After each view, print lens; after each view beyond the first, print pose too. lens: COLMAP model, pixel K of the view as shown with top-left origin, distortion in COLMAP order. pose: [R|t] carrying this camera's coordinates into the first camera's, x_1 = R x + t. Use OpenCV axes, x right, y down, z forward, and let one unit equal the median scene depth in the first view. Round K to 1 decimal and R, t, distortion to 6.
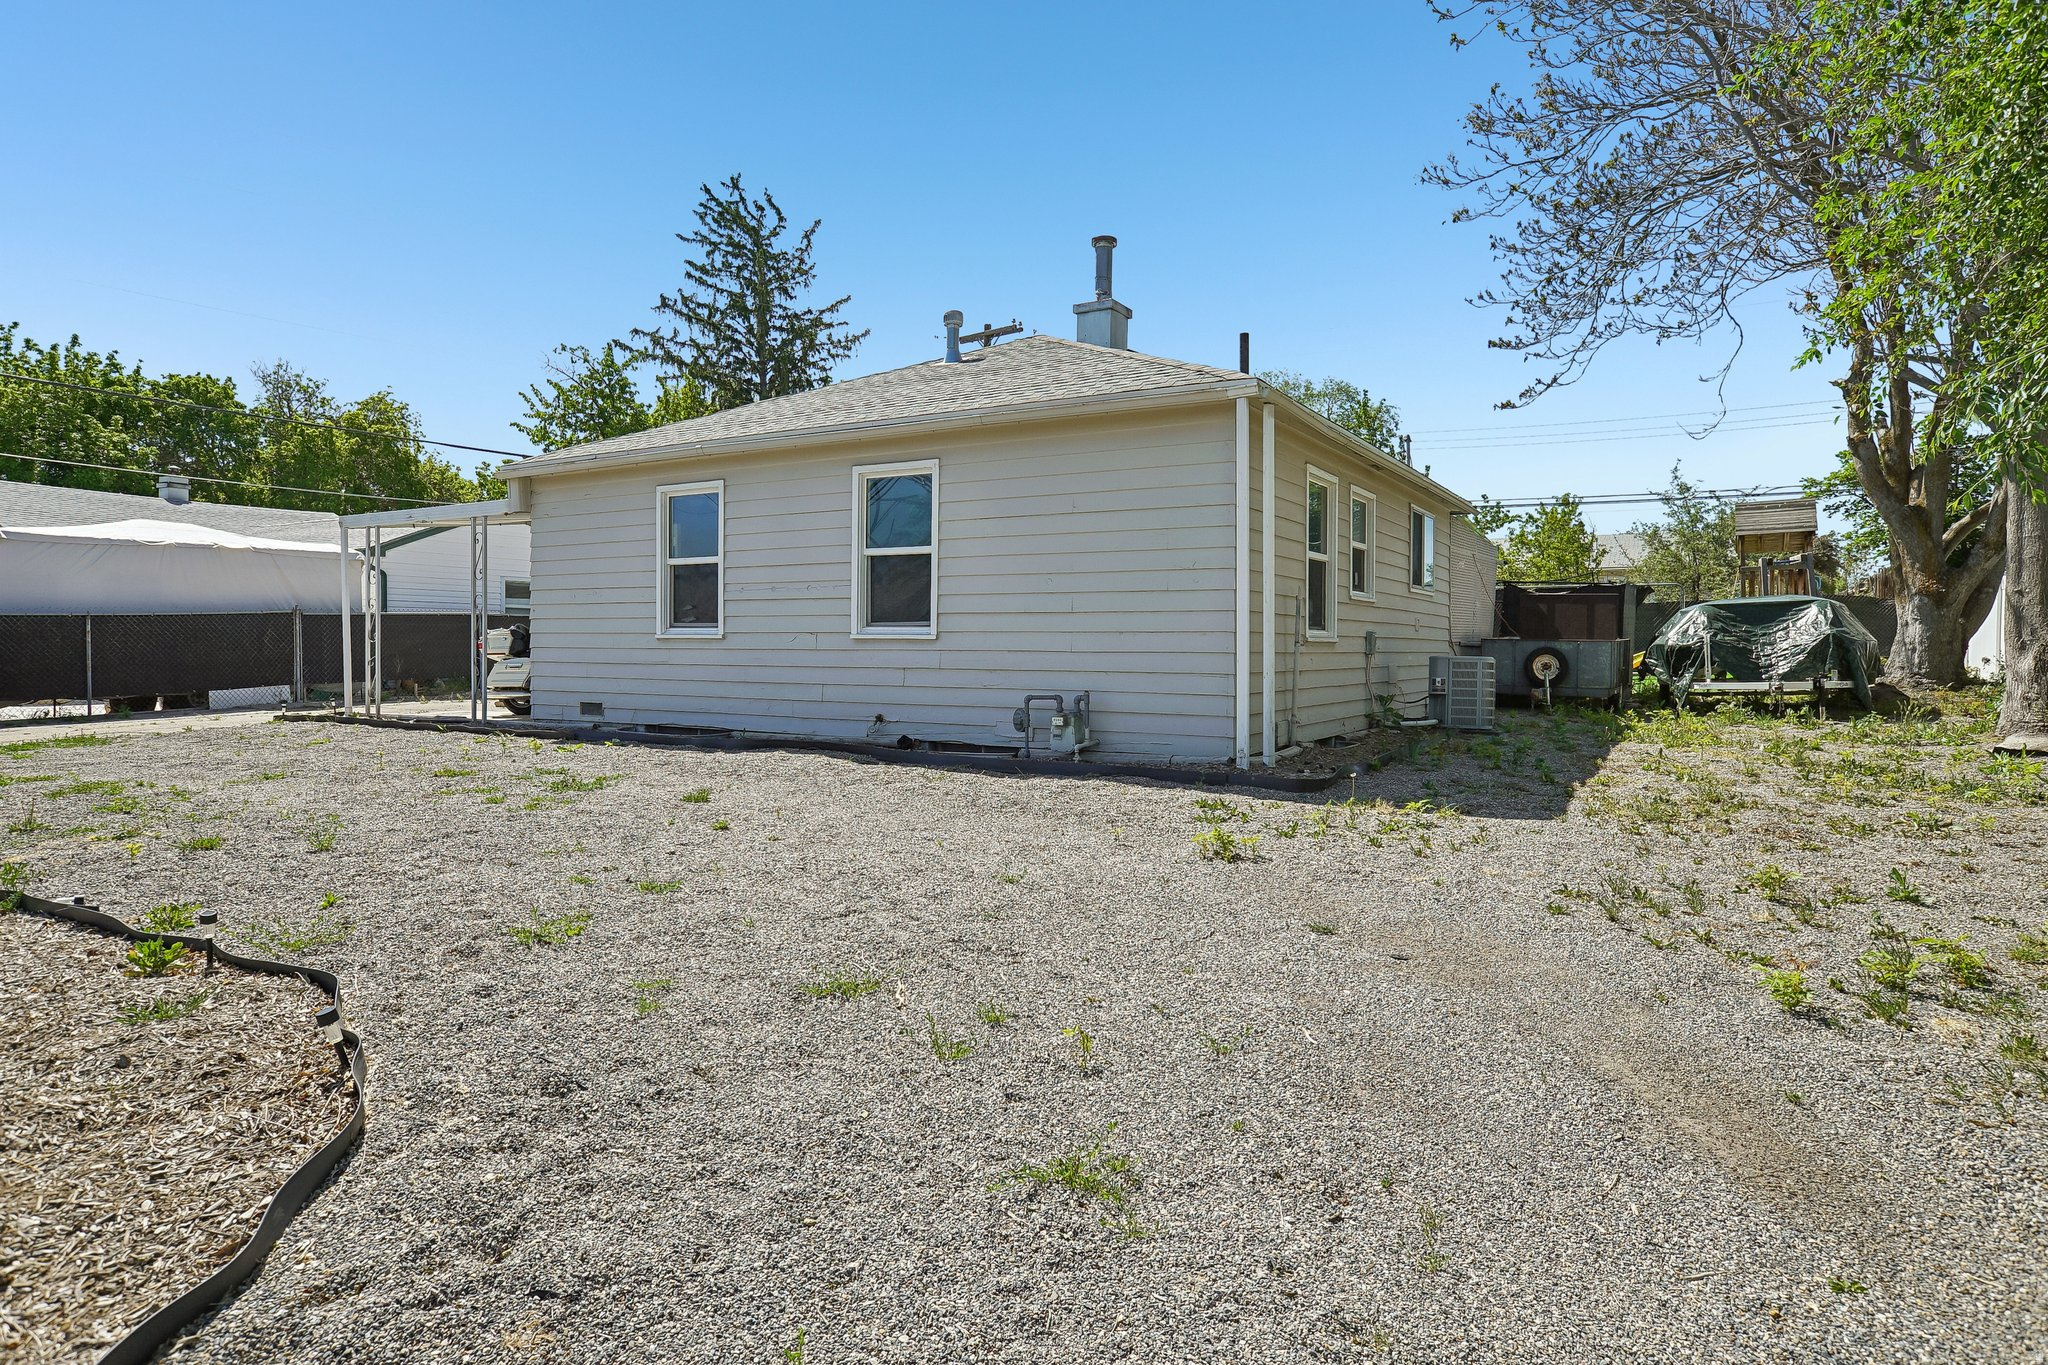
lens RADIAL K [[1176.0, 0, 1018.0], [0, 1176.0, 675.8], [0, 0, 1]] dist [-0.020483, 0.011250]
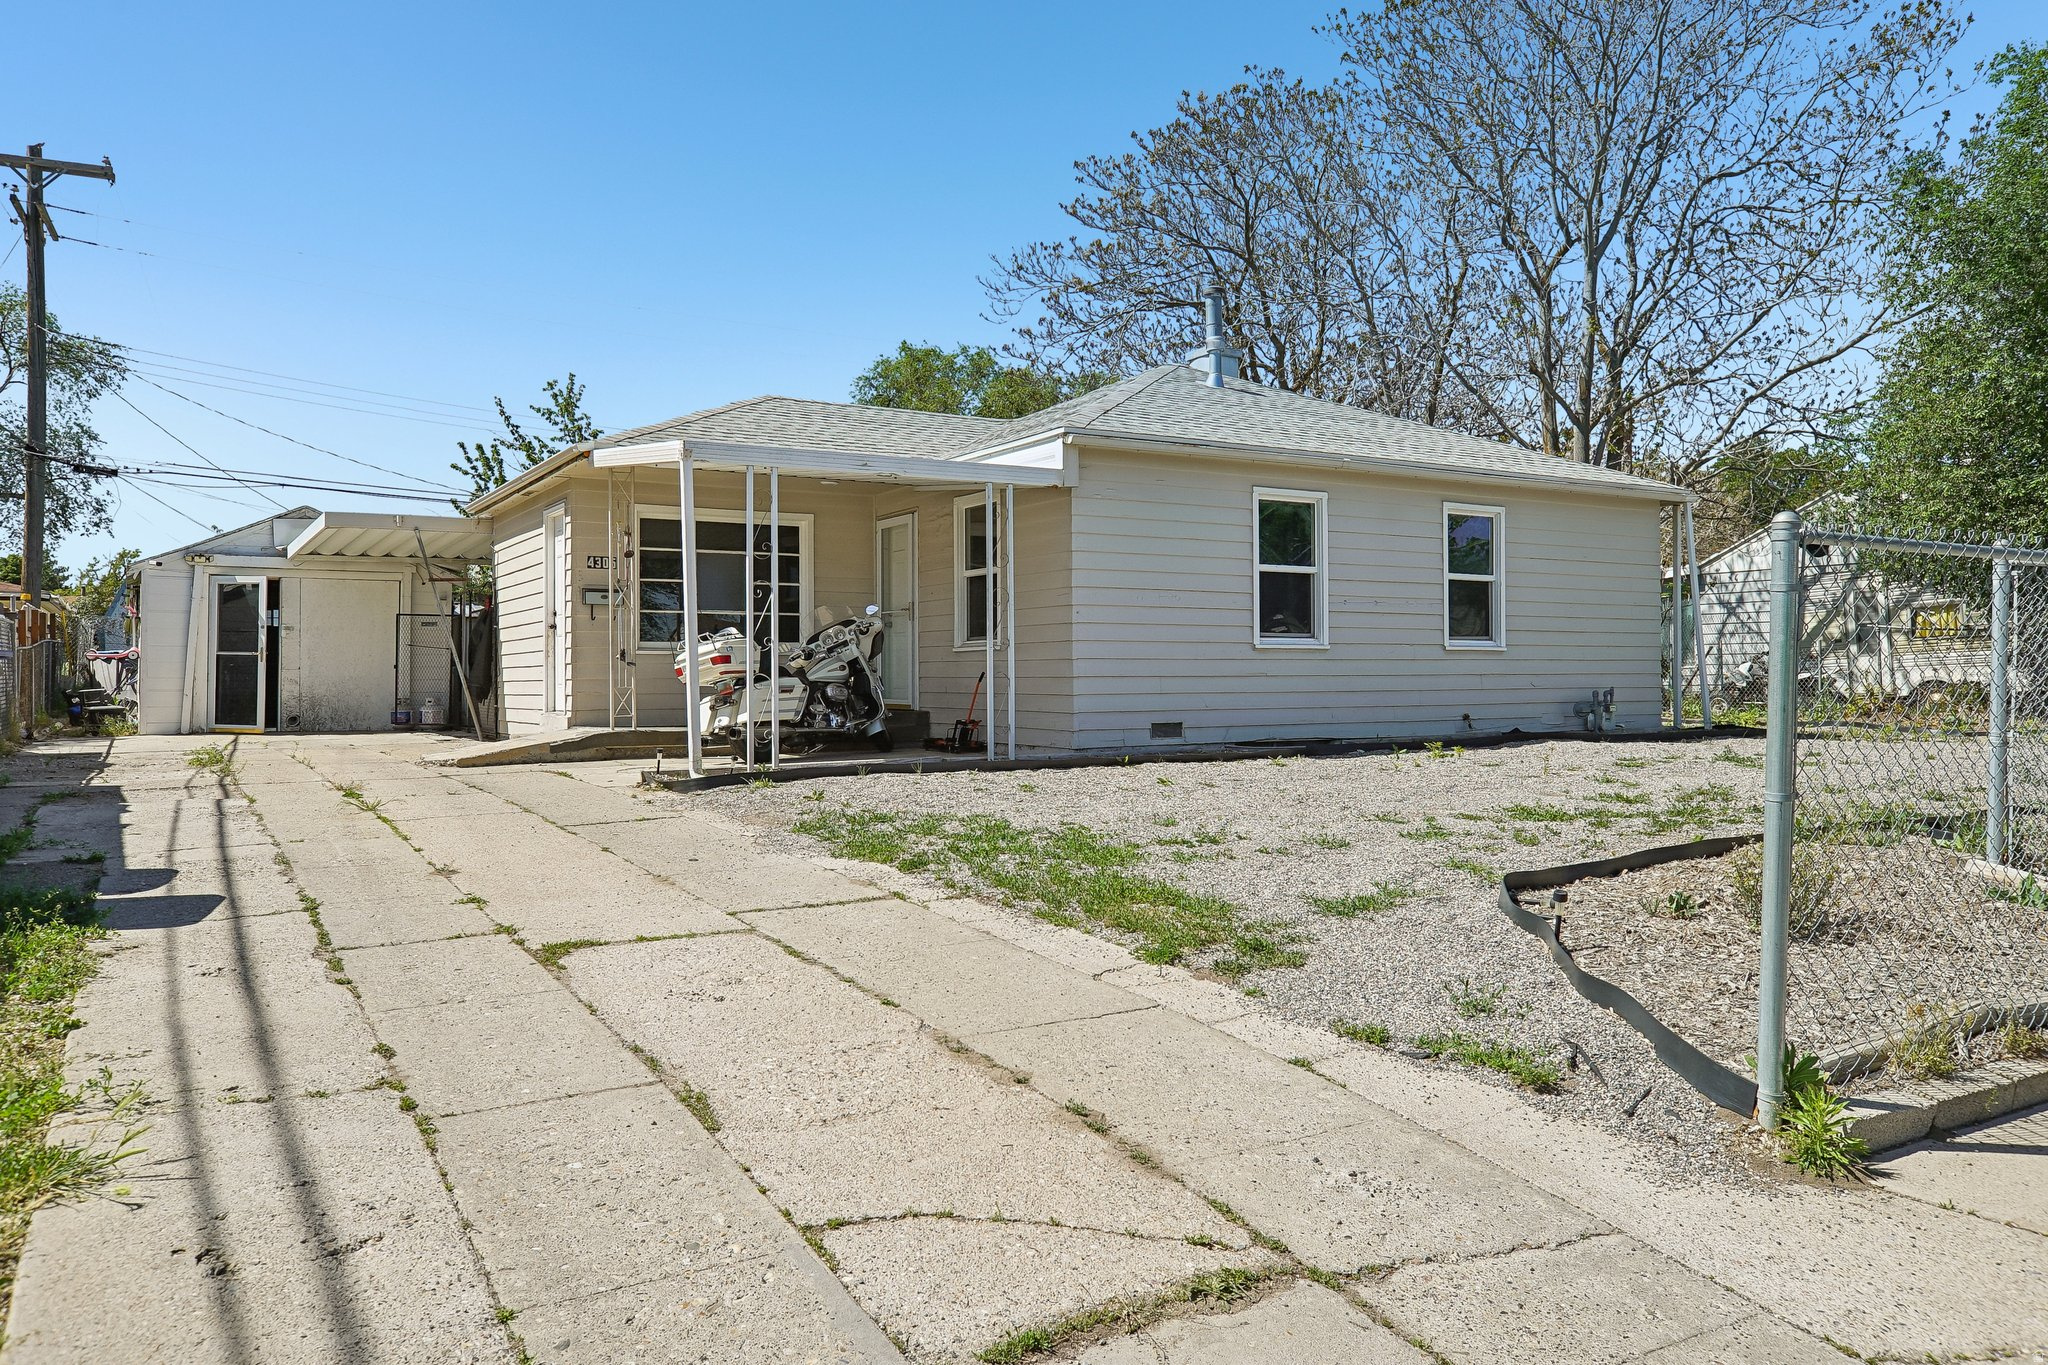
lens RADIAL K [[1435.2, 0, 1031.0], [0, 1435.2, 670.5], [0, 0, 1]] dist [-0.006620, 0.000814]
pose [[0.466027, -0.005179, 0.884755, -1.431319], [0.029625, 0.999514, -0.009754, -0.008497], [-0.884274, 0.030756, 0.465954, 0.635586]]
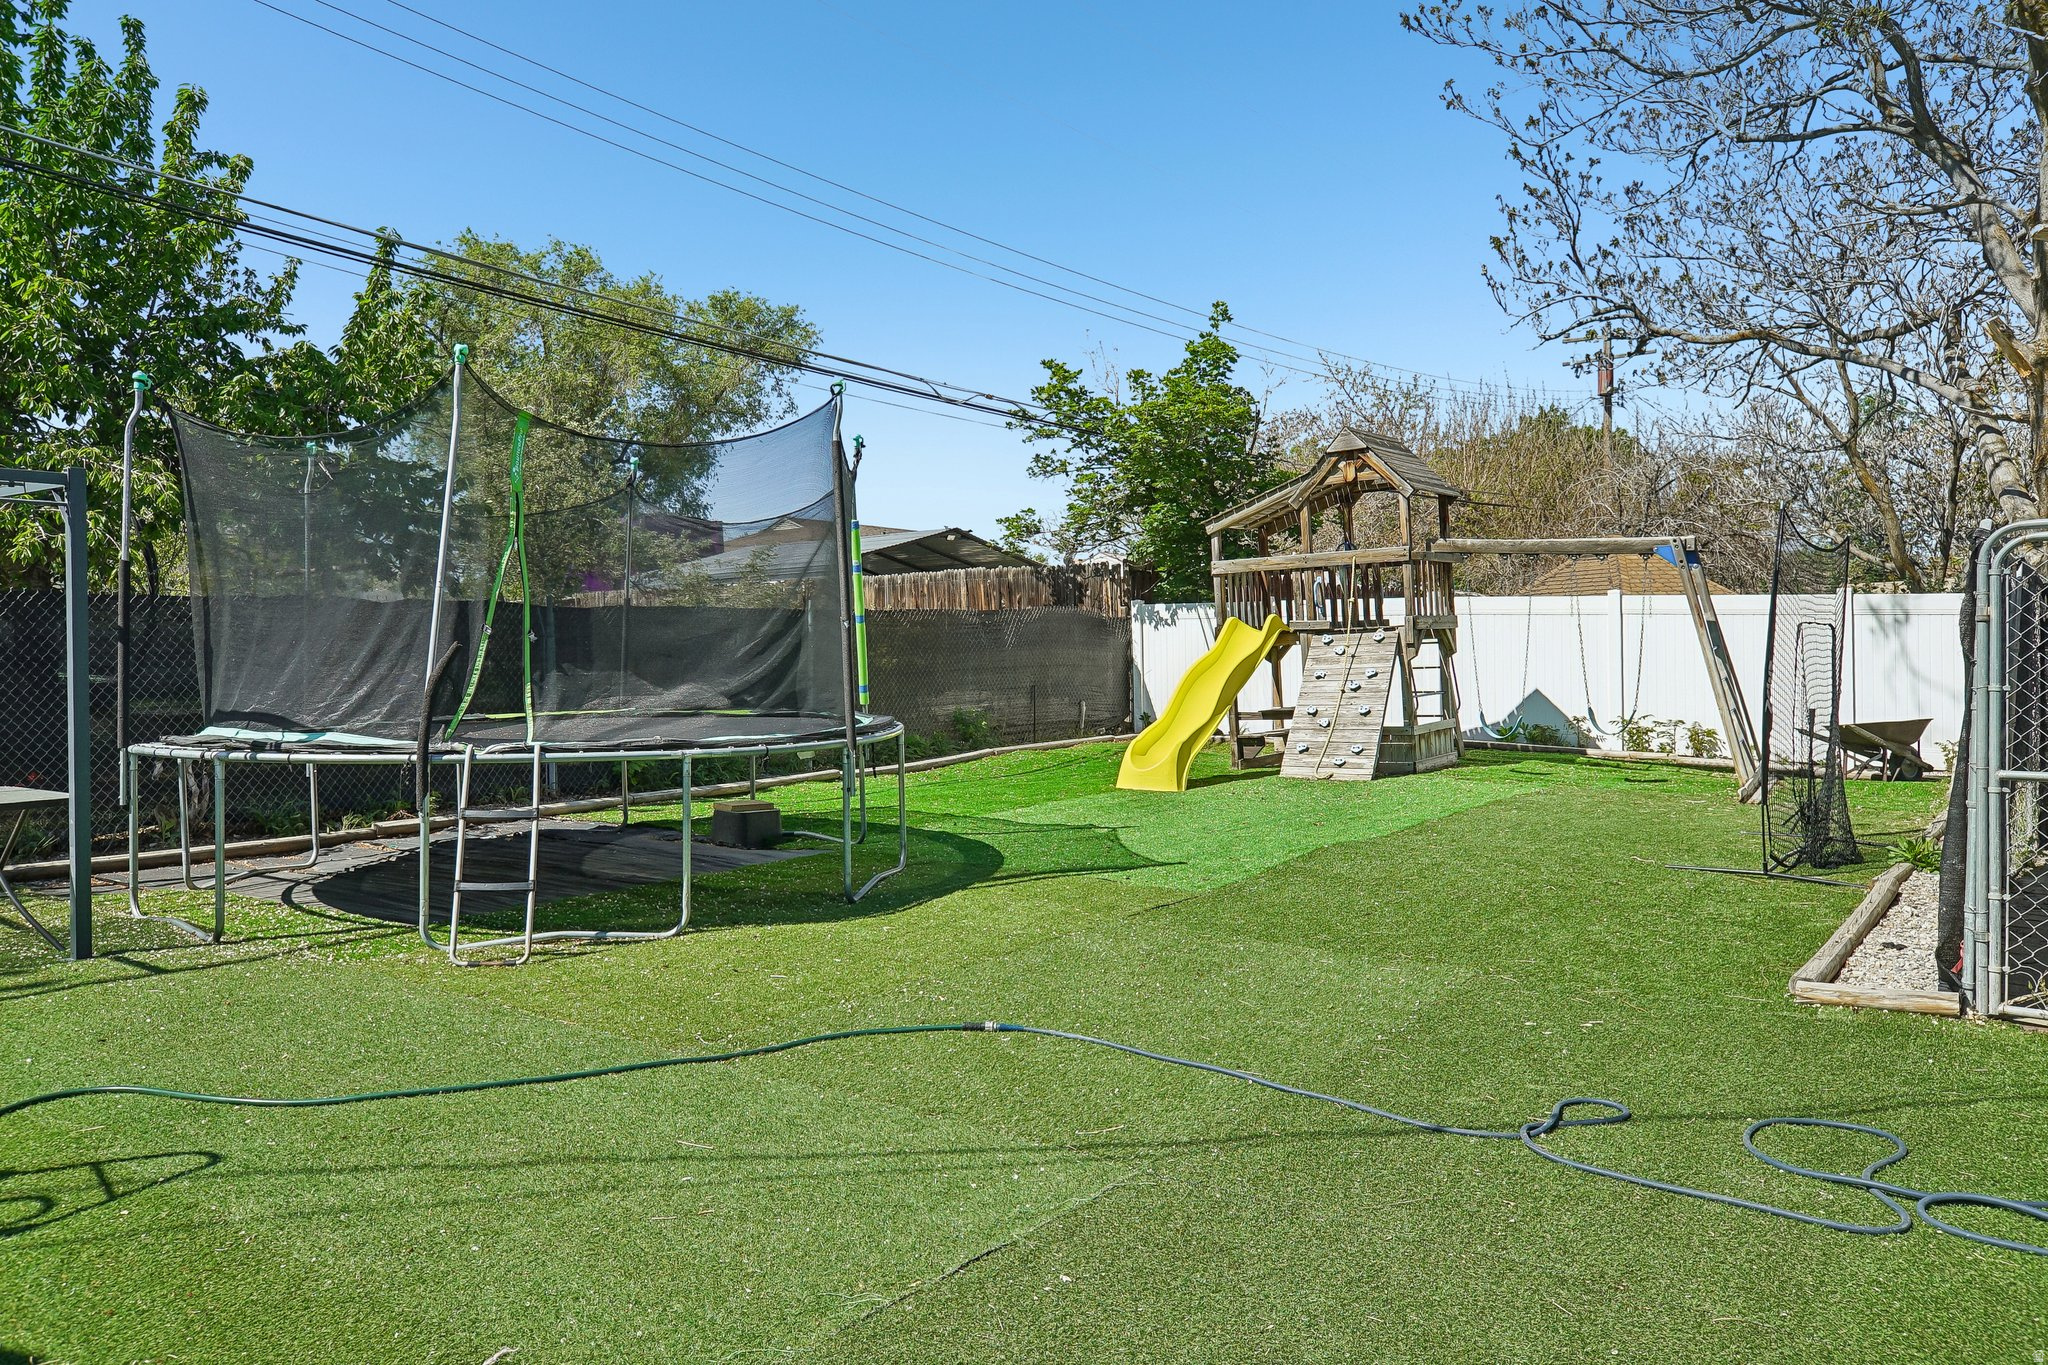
lens RADIAL K [[1372.1, 0, 1027.2], [0, 1372.1, 670.5], [0, 0, 1]] dist [0.005710, 0.001481]
pose [[0.122278, -0.017472, 0.992342, 0.009230], [0.031577, 0.999407, 0.013705, -0.099177], [-0.991993, 0.029660, 0.122758, 2.126304]]
